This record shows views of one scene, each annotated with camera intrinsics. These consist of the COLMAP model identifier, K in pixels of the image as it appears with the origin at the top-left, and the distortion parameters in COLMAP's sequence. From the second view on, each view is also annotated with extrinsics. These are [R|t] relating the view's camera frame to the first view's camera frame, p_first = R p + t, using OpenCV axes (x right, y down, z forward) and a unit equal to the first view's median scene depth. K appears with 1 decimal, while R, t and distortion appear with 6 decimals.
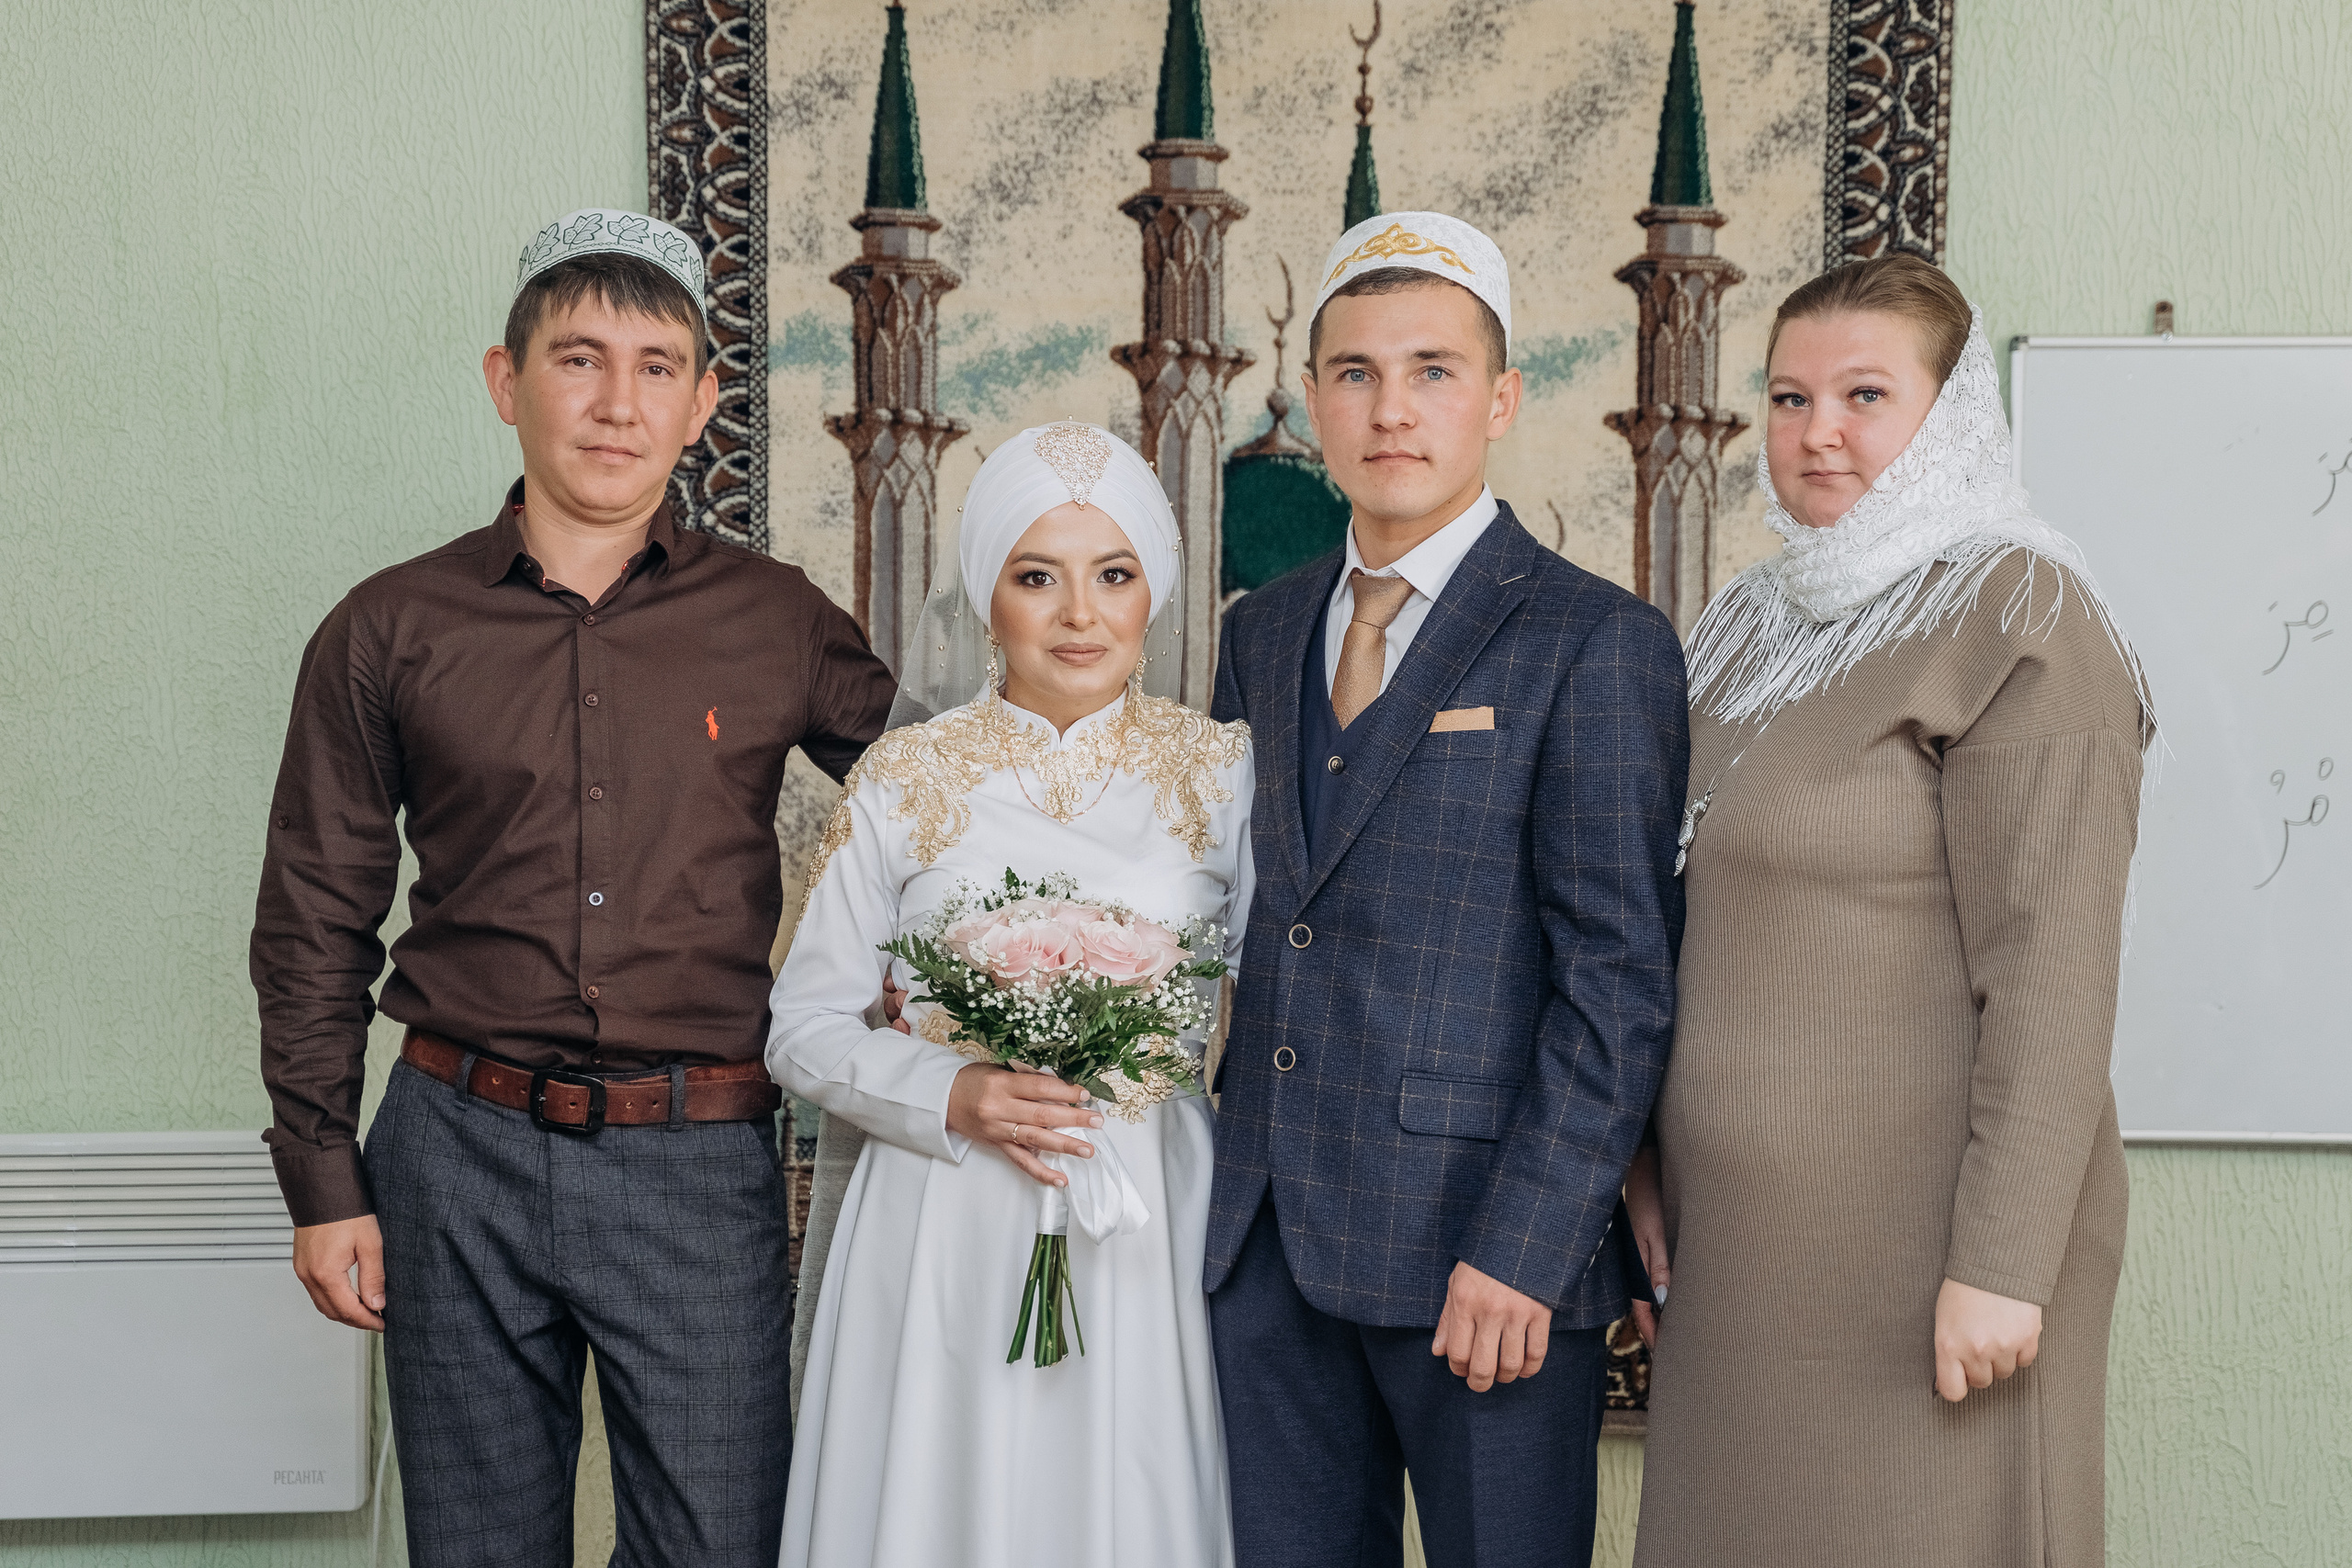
lens RADIAL K [[4307.6, 0, 1191.3], [0, 4307.6, 786.5], [0, 0, 1]] dist [0.243542, 0.306400]
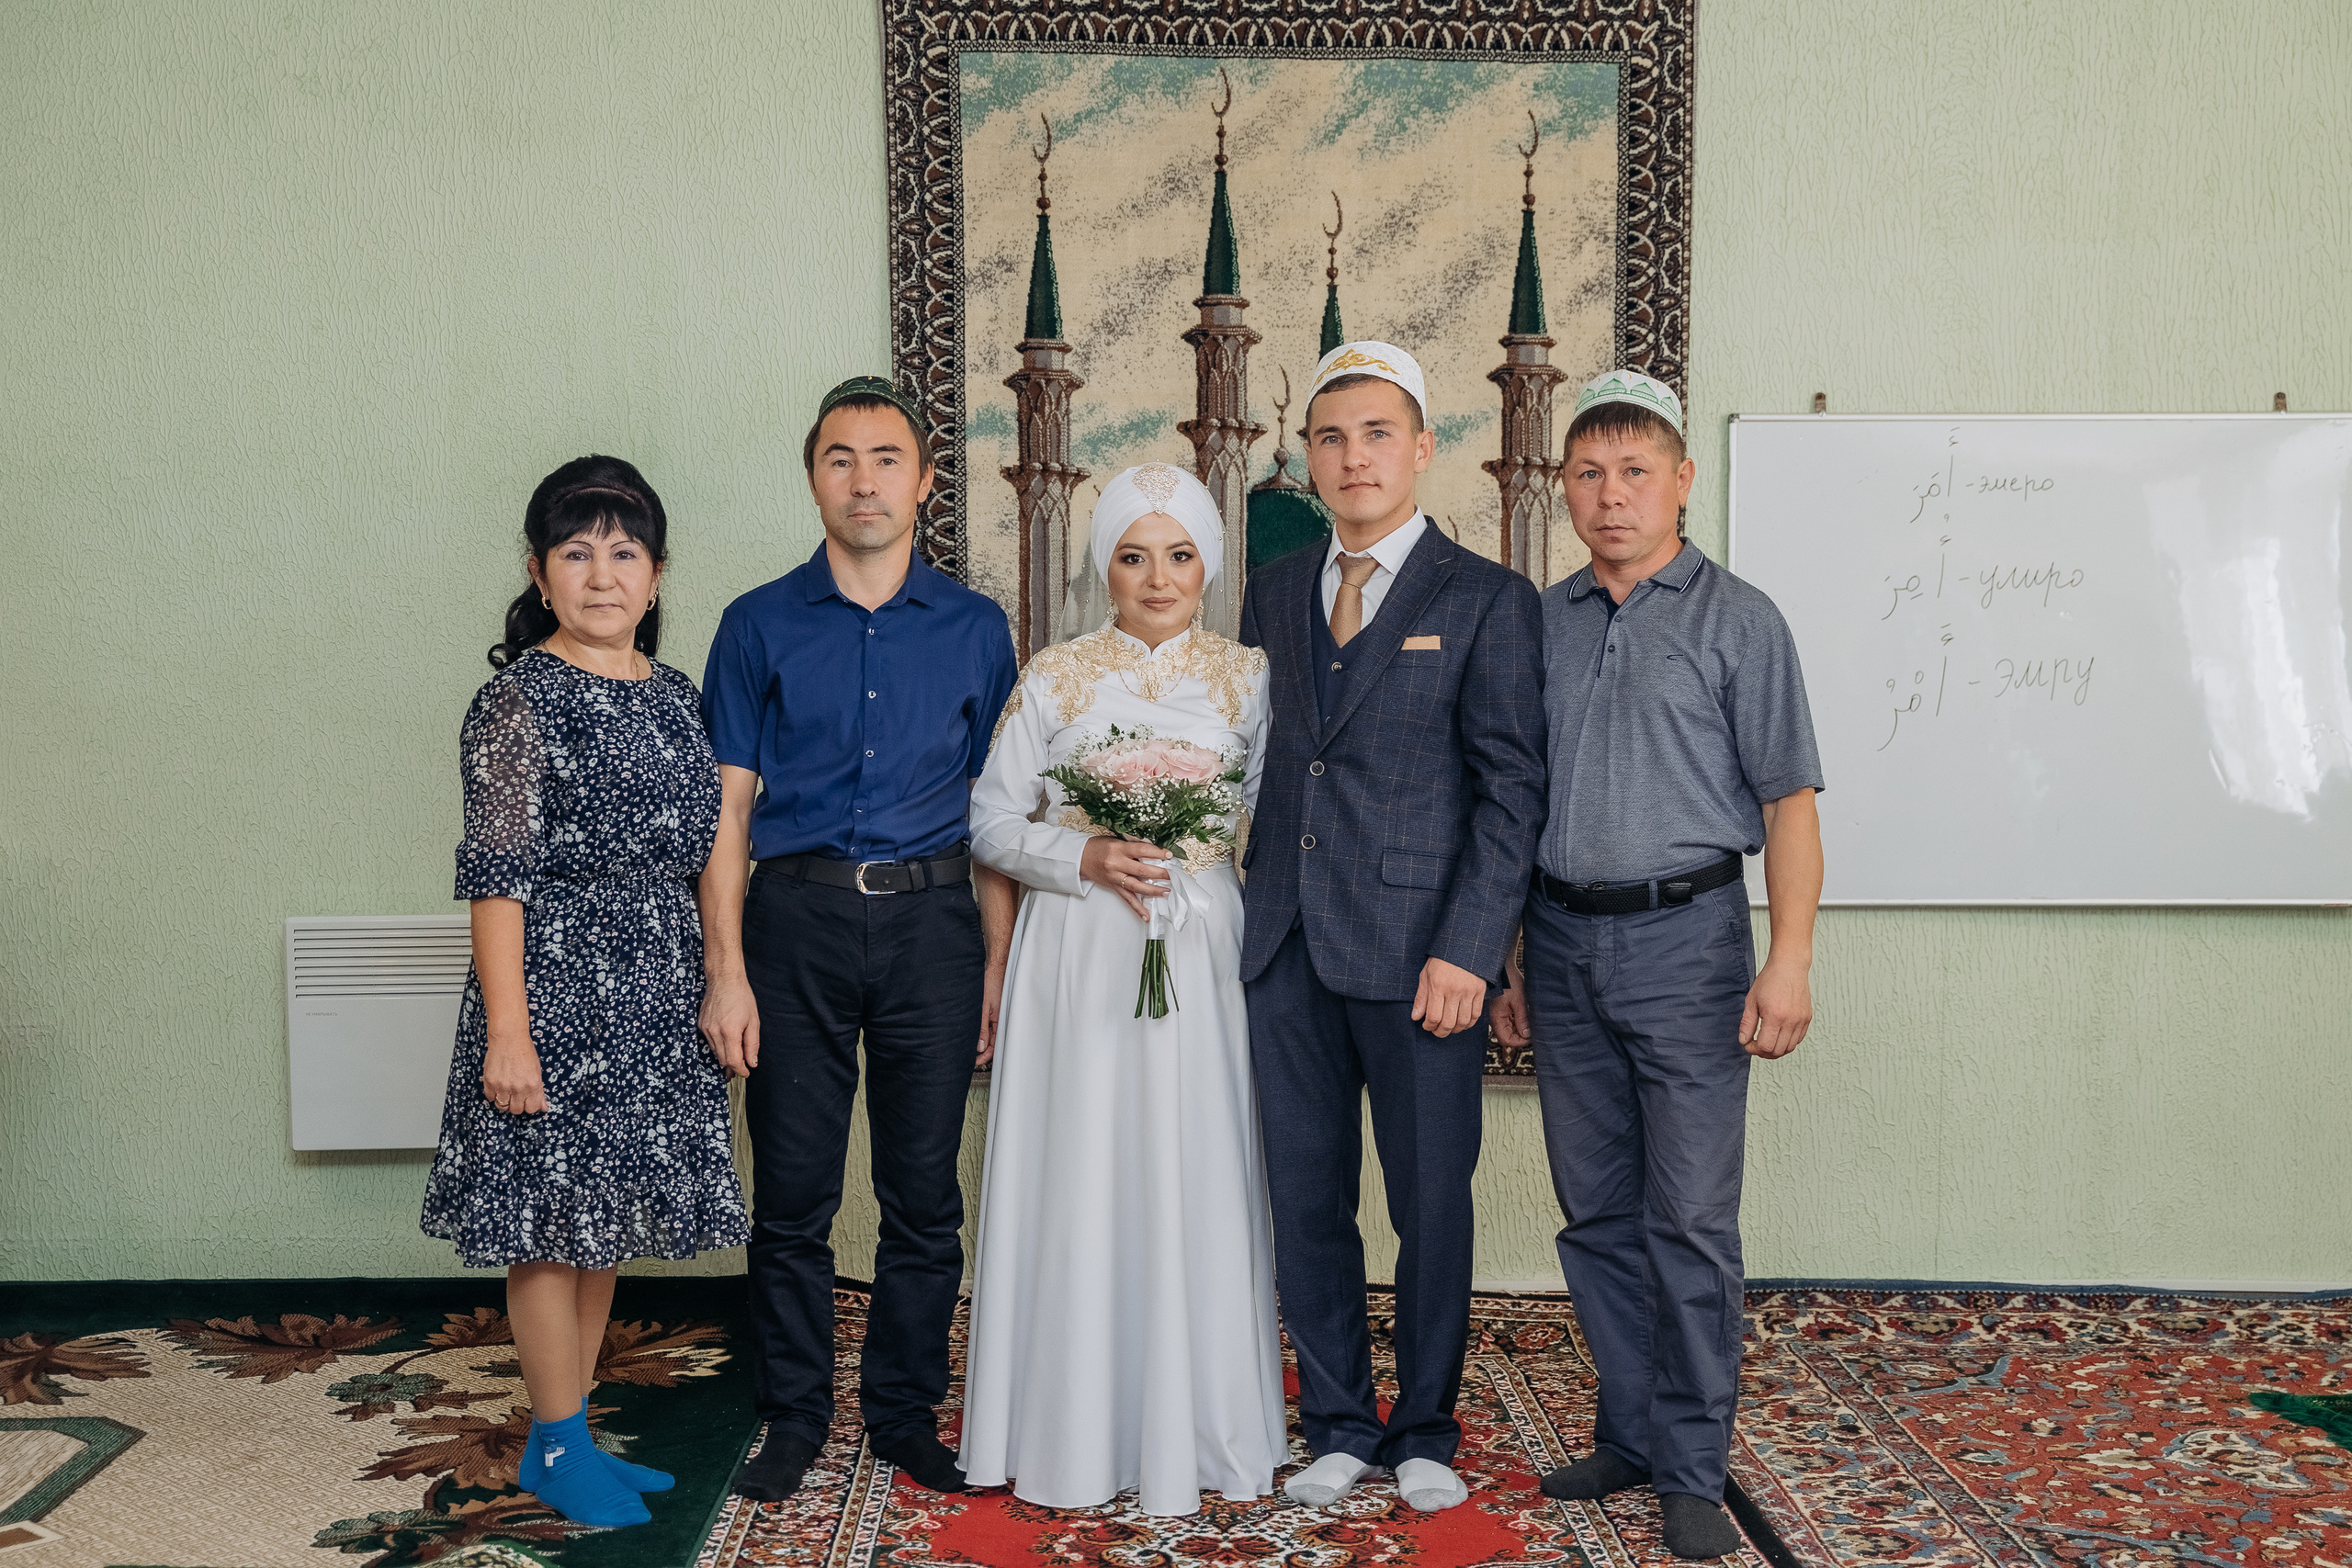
lens RADIAL K [[2995.3, 0, 1190.6], [0, 2995.3, 780.4], [0, 0, 1]] dist [0.041554, 0.244169]
pose [[0.999723, -0.009991, 0.021325, -0.038913], [0.009642, 0.999819, 0.016389, 0.013553], [-0.021485, -0.016179, 0.999638, -0.122252]]
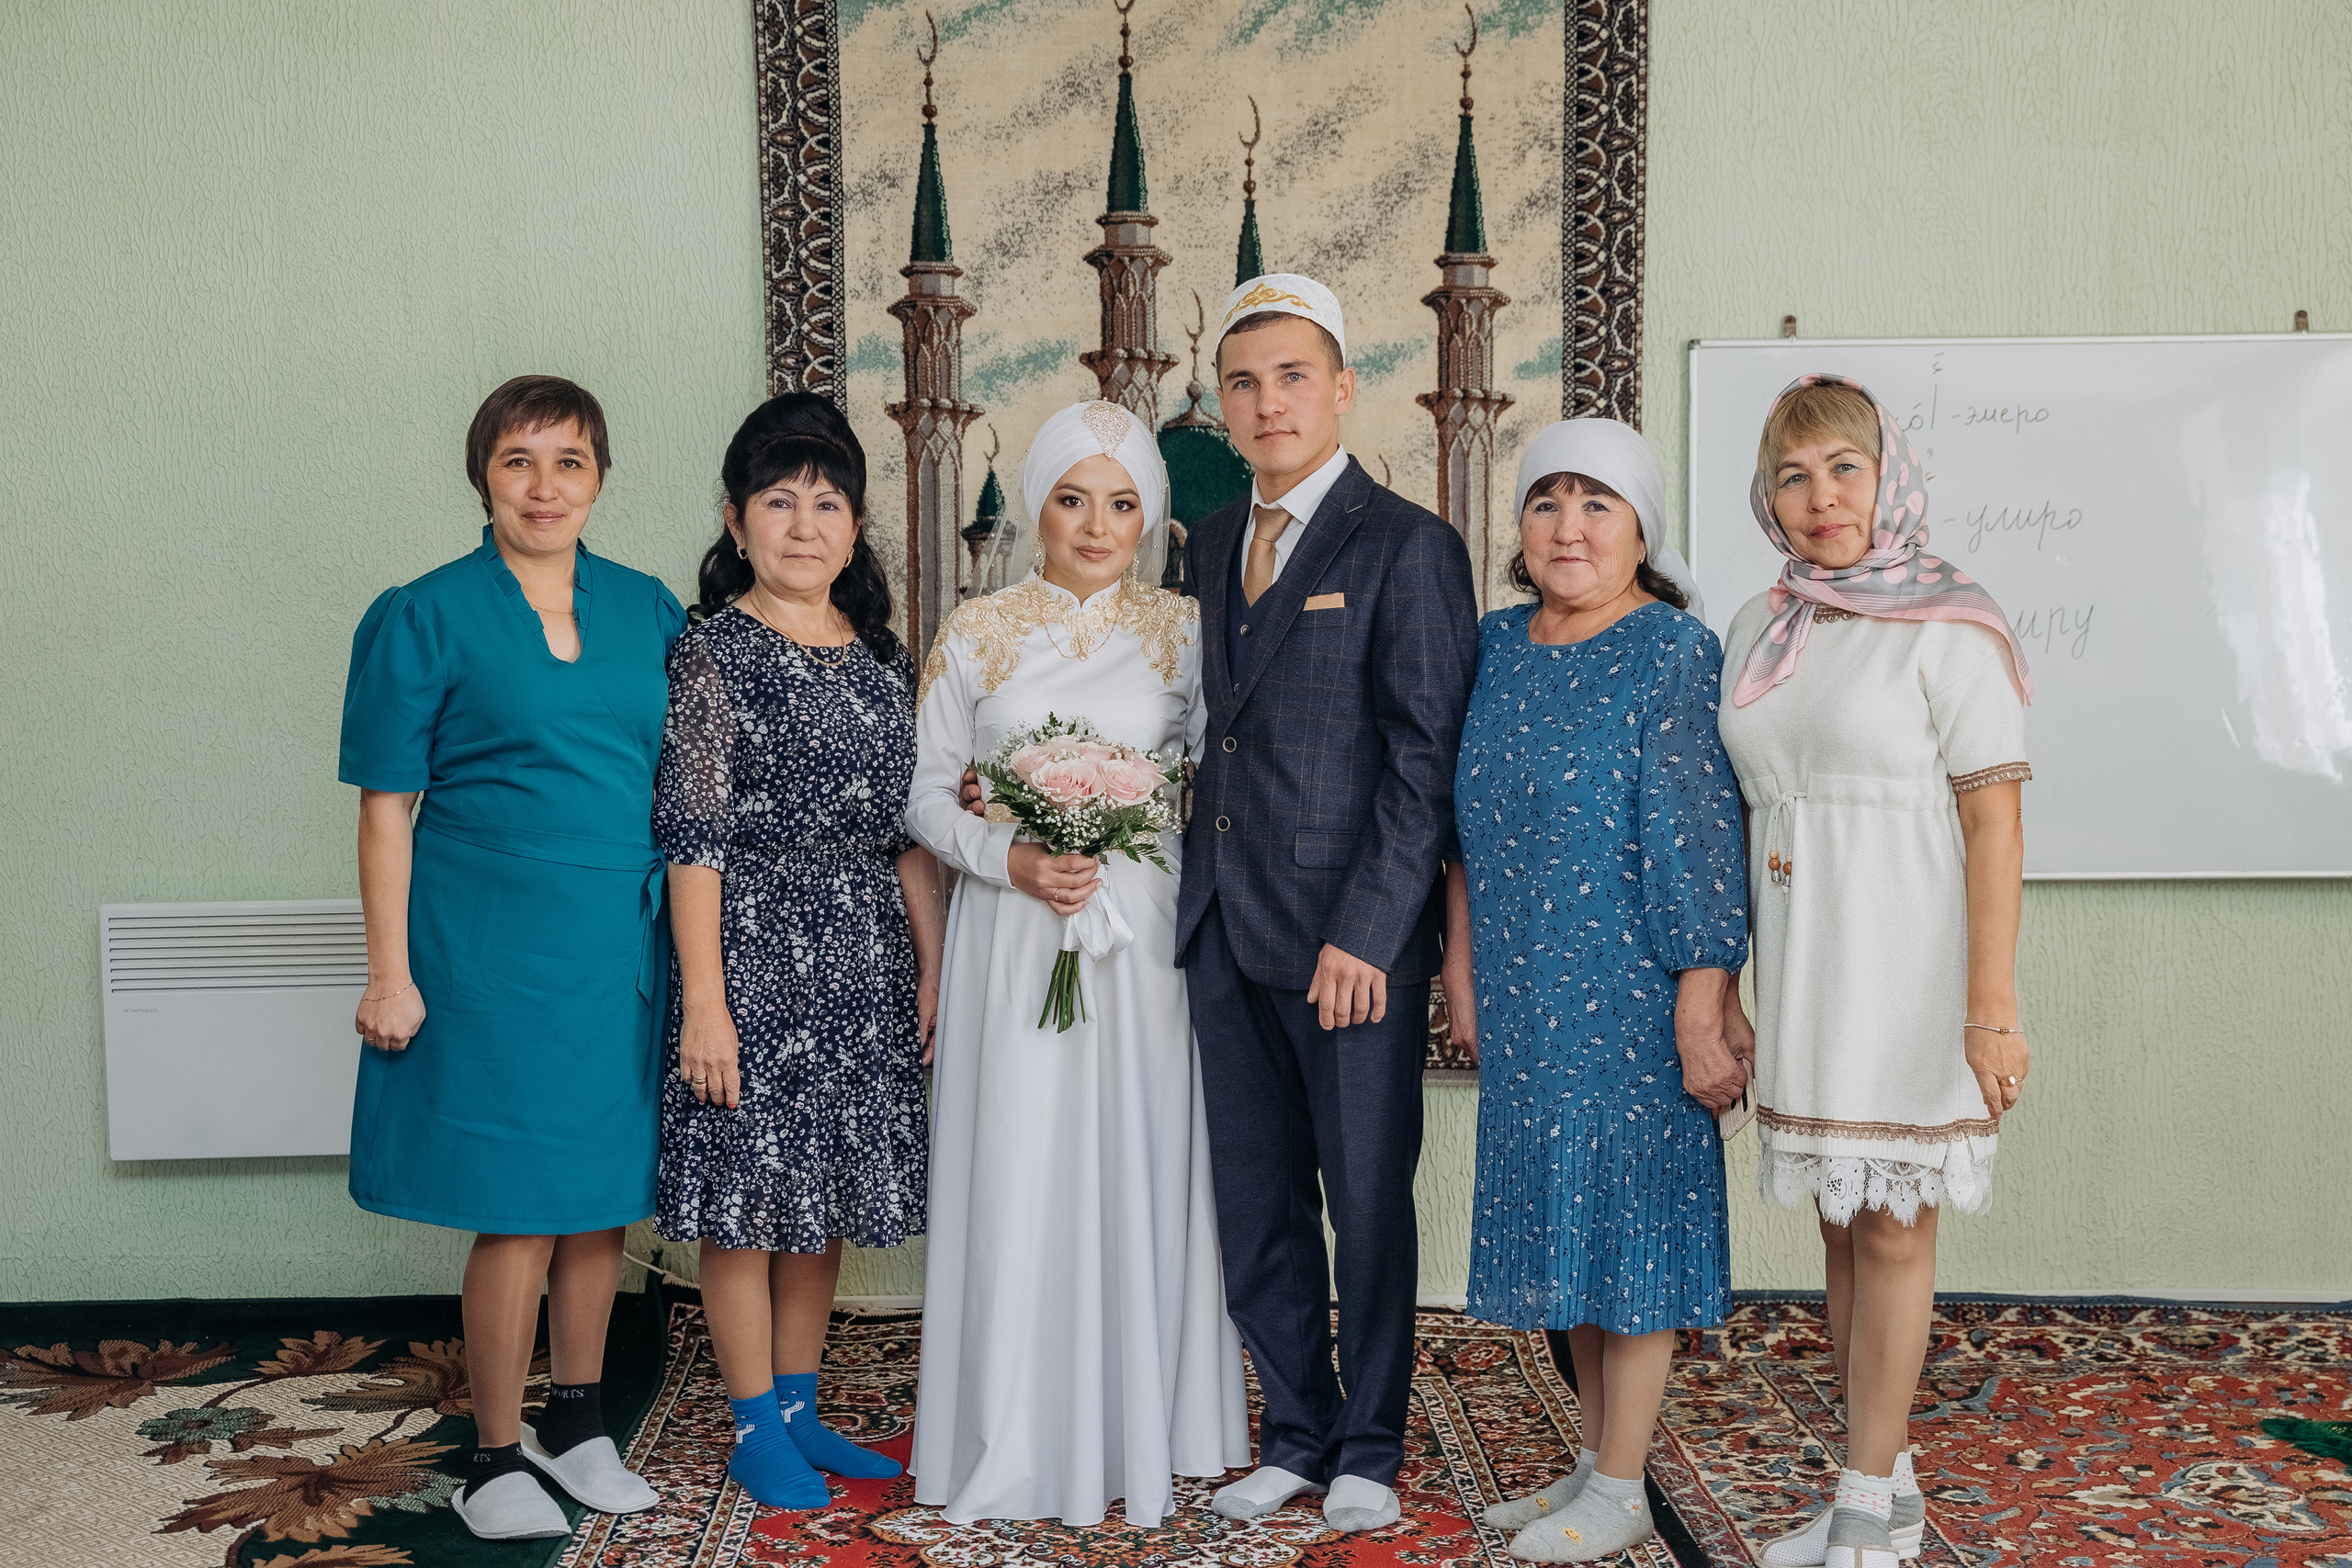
lens RADIAL K [[3141.7, 0, 1176.0], [0, 3141.7, 784.0], [0, 0, 1]] dist [0.065055, 0.243232]
pose [[0.999760, -0.016136, 0.014809, -0.004125], [0.015637, 0.999327, 0.033180, 0.009094], [-0.015334, -0.032941, 0.999340, -0.071346]]
